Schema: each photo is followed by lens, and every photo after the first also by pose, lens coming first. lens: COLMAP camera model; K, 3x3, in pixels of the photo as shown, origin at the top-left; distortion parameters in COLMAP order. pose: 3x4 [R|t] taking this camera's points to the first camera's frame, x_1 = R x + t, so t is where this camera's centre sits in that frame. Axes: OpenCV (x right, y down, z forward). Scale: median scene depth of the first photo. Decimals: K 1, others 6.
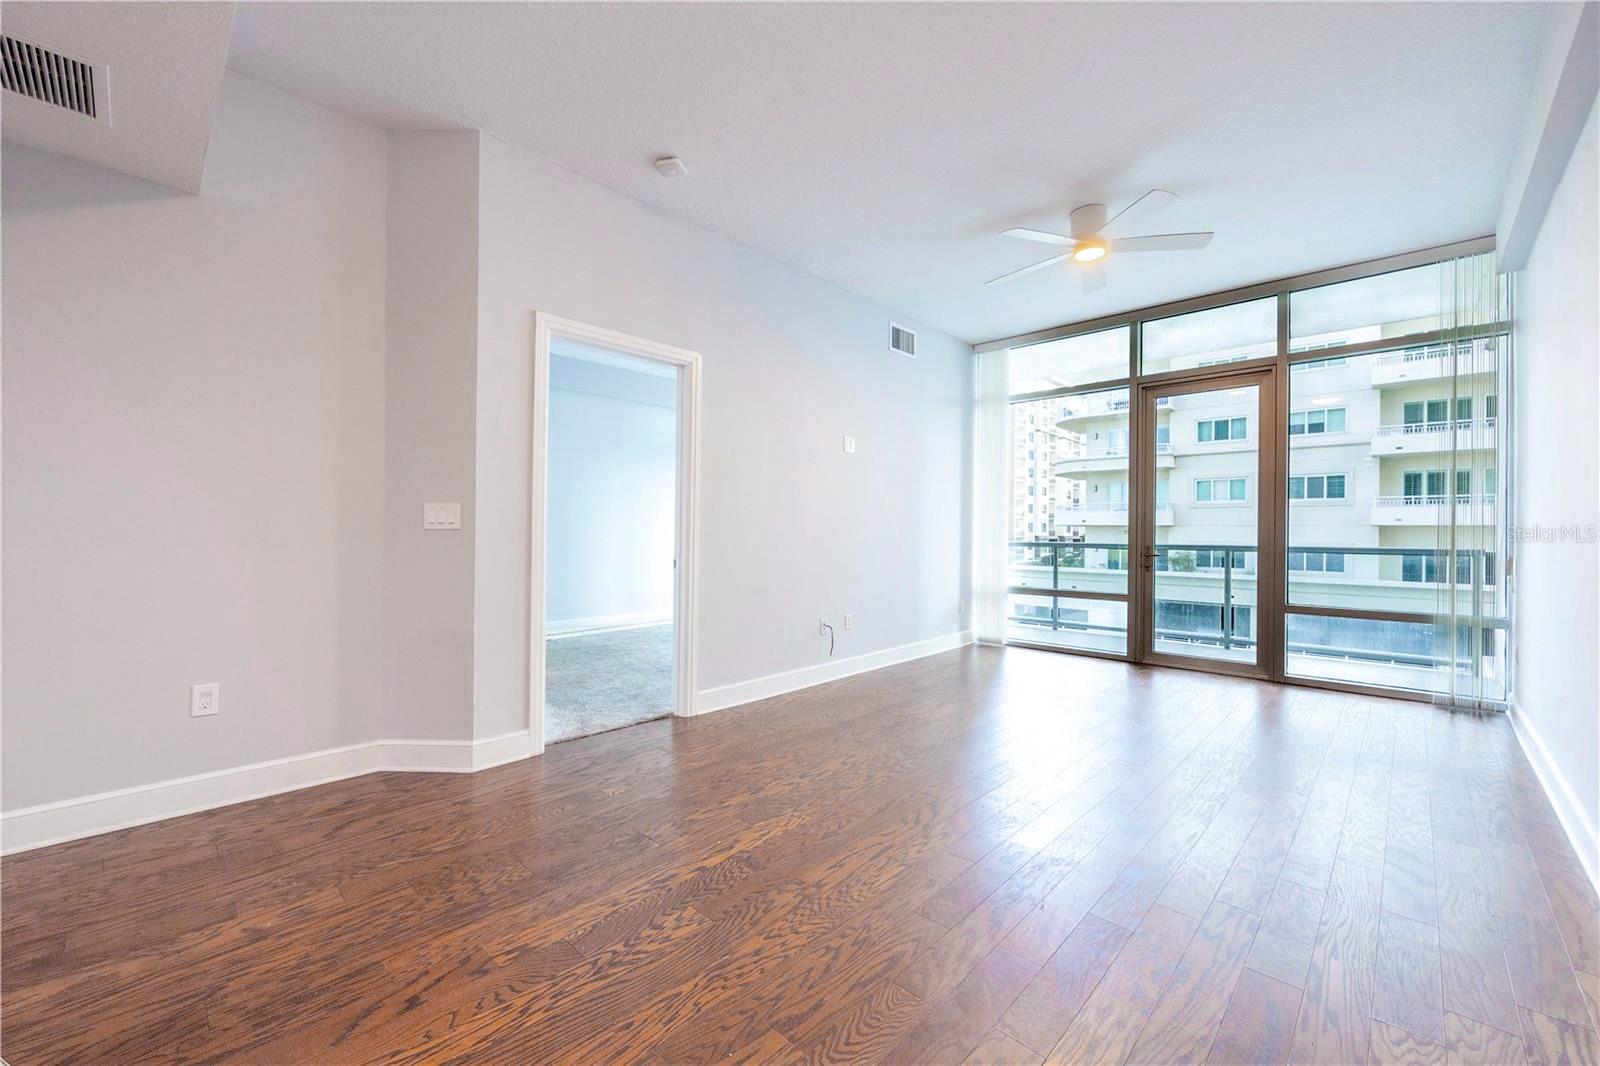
lens RADIAL K [[638.1, 0, 800.0], [0, 638.1, 533.0], [0, 0, 1]] dist [-0.002379, -0.000048]
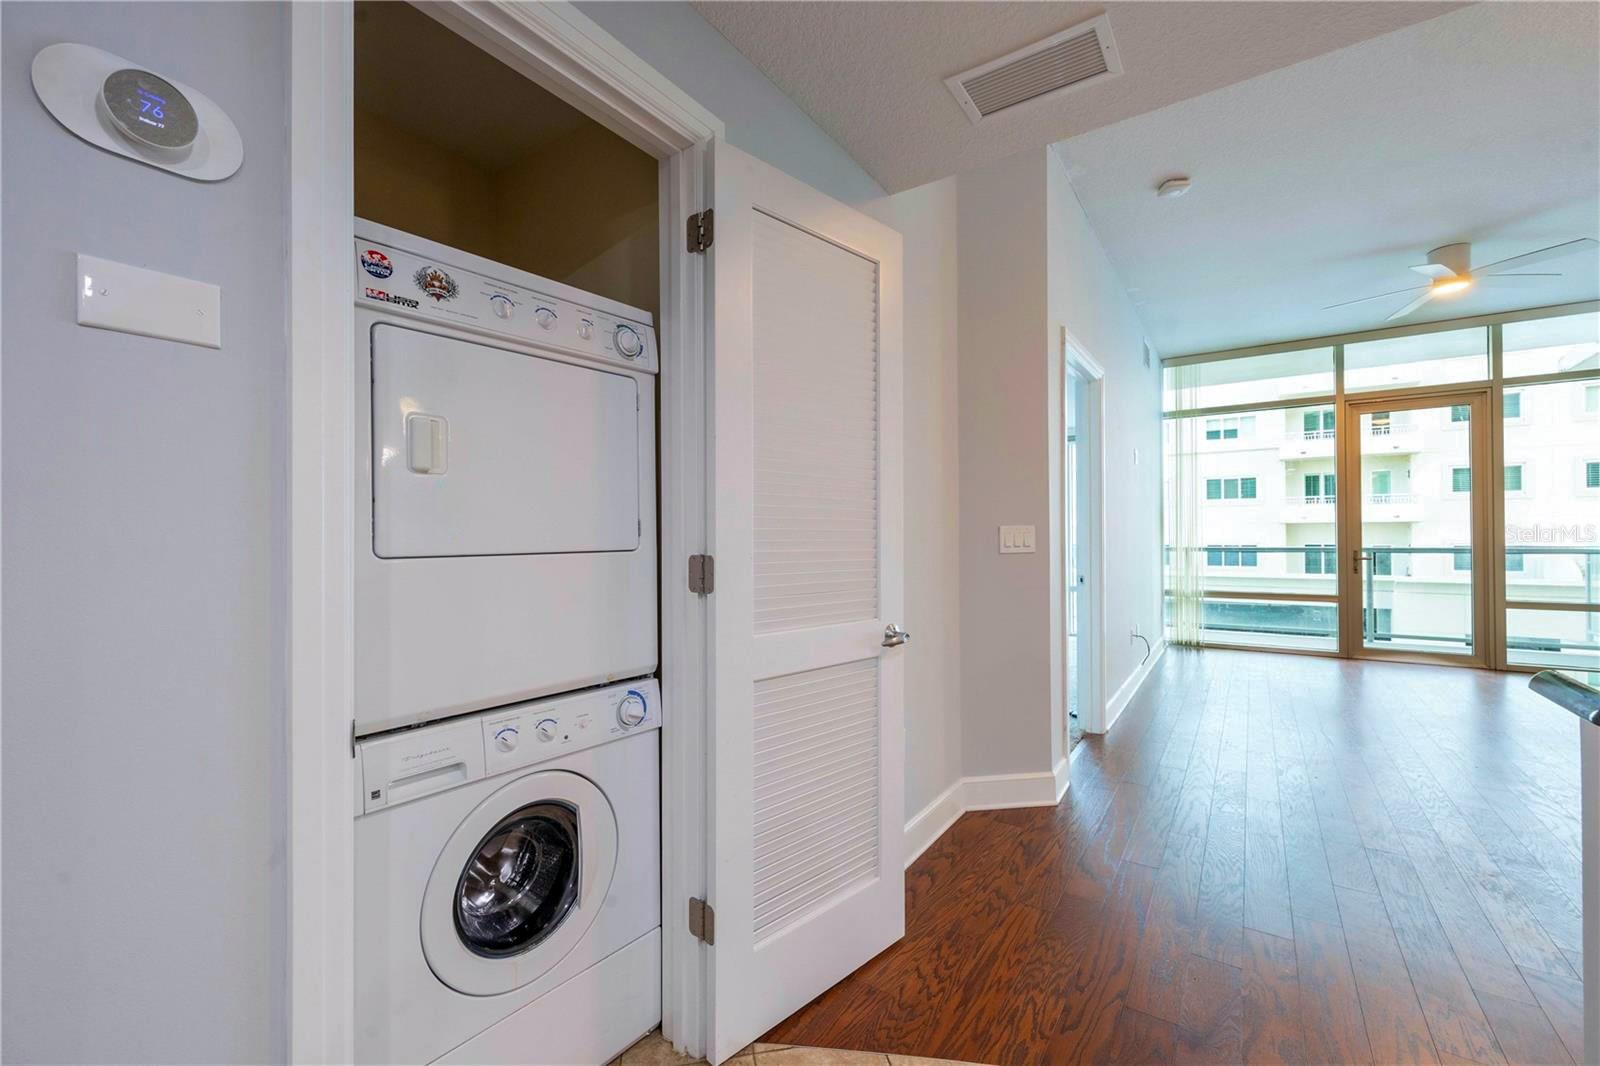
lens RADIAL K [[663.1, 0, 800.0], [0, 663.1, 533.0], [0, 0, 1]] dist [0.001660, 0.000191]
pose [[0.986302, -0.015580, 0.164214, -0.567628], [0.016472, 0.999856, -0.004075, -0.019866], [-0.164127, 0.006724, 0.986416, 0.038992]]
